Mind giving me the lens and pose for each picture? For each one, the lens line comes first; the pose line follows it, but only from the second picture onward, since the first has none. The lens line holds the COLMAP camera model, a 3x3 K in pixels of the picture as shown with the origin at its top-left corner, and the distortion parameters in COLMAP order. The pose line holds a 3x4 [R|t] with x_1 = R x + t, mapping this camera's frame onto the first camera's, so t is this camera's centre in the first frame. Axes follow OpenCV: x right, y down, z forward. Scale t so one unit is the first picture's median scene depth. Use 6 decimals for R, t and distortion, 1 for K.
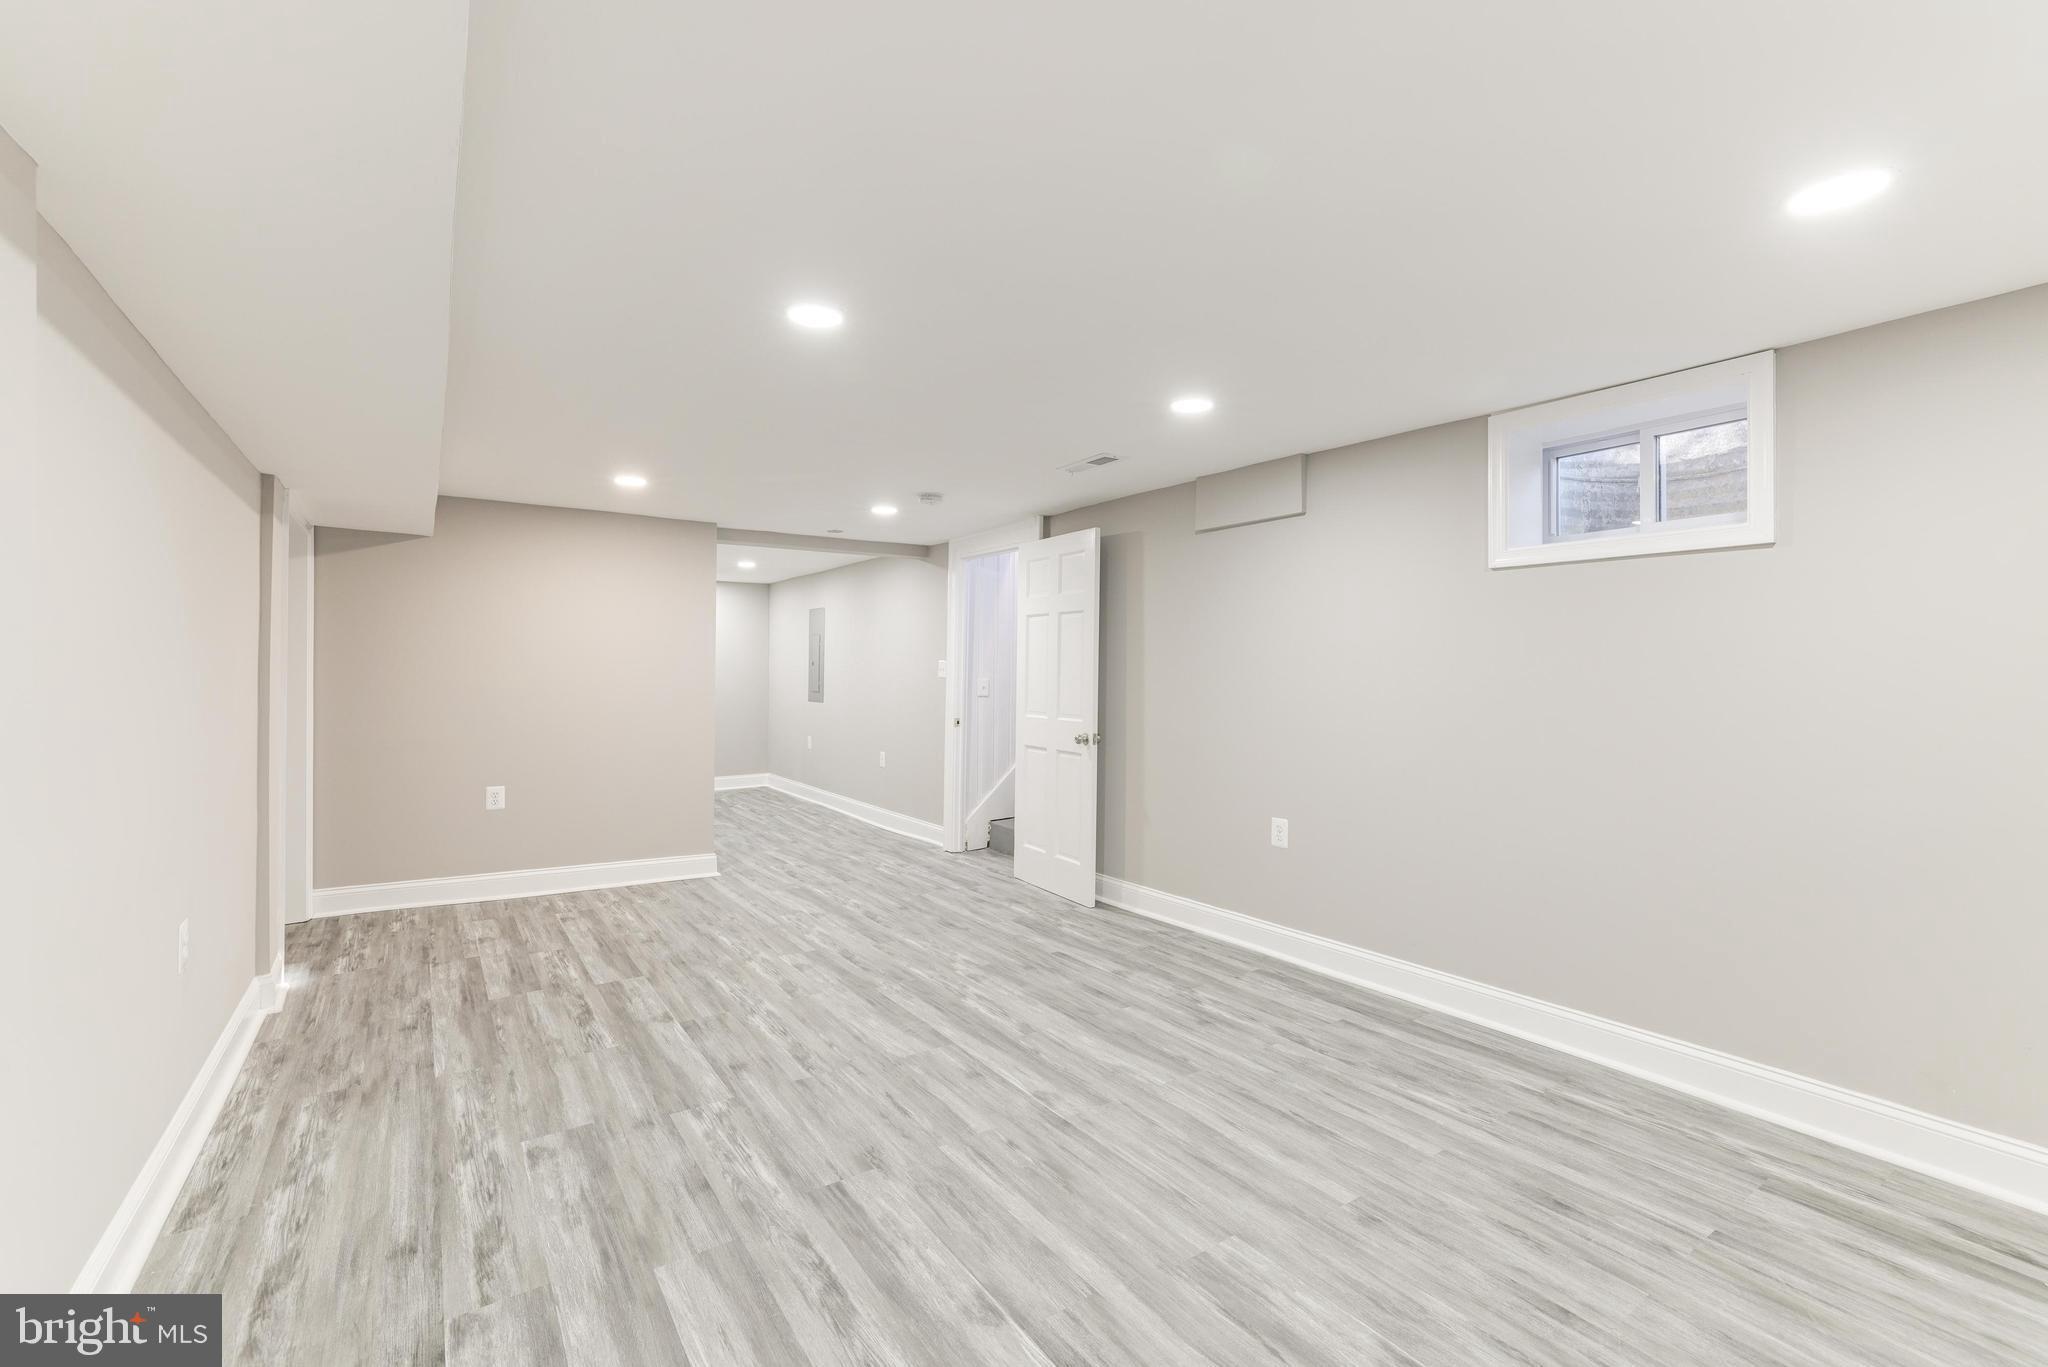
lens RADIAL K [[888.3, 0, 1020.7], [0, 888.3, 673.7], [0, 0, 1]] dist [-0.050400, 0.020971]
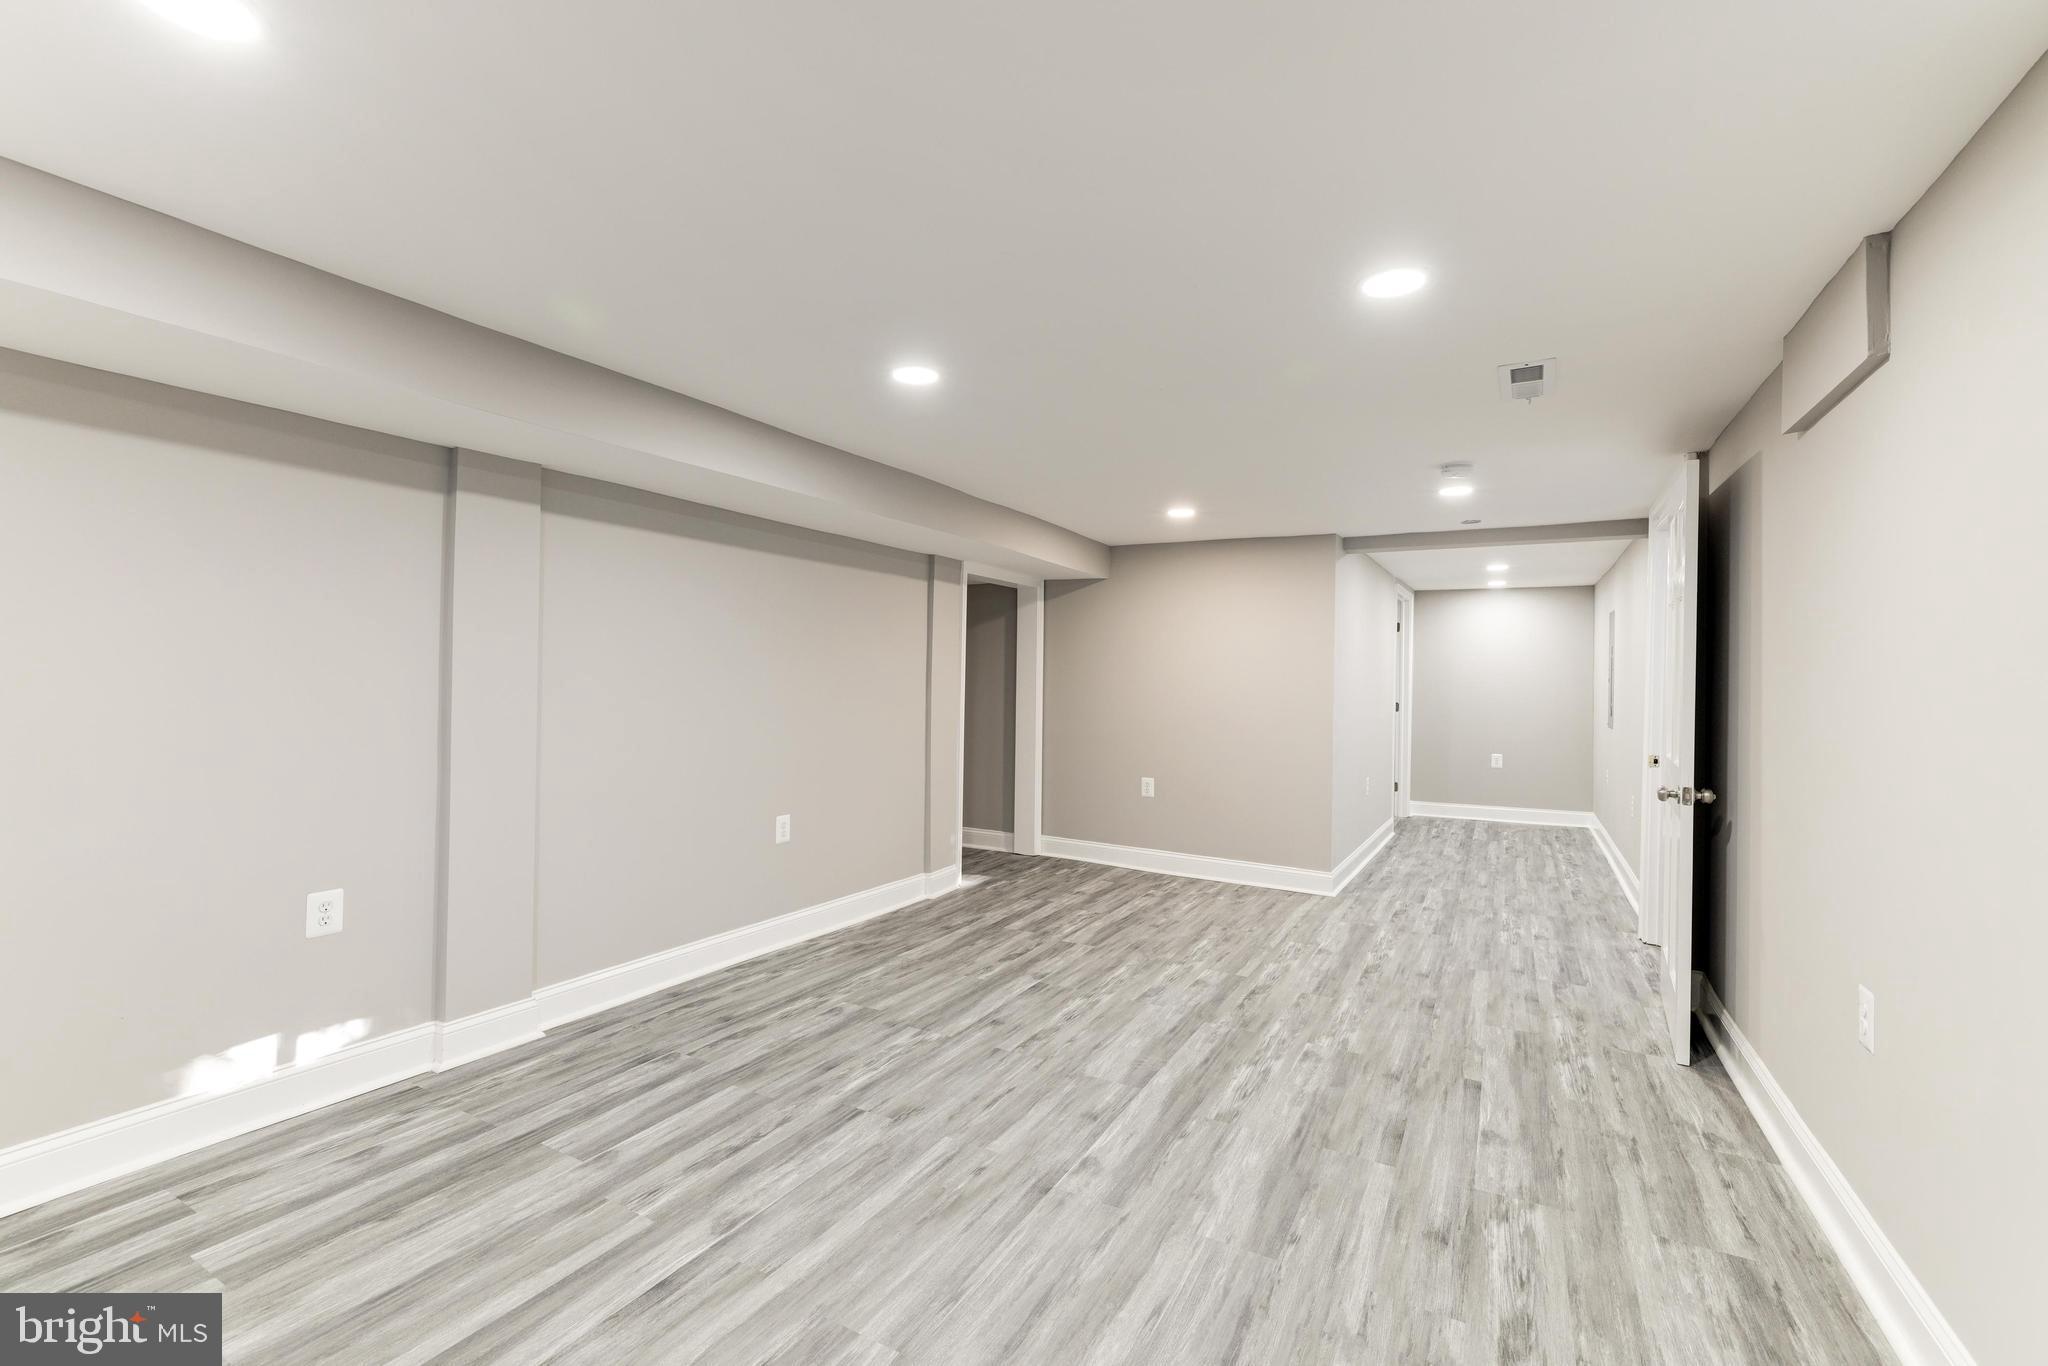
lens RADIAL K [[888.3, 0, 1020.7], [0, 888.3, 673.2], [0, 0, 1]] dist [-0.050400, 0.020971]
pose [[0.443267, 0.000373, -0.896390, 0.640878], [-0.022460, 0.999691, -0.010691, 0.003493], [0.896108, 0.024872, 0.443138, 0.448232]]
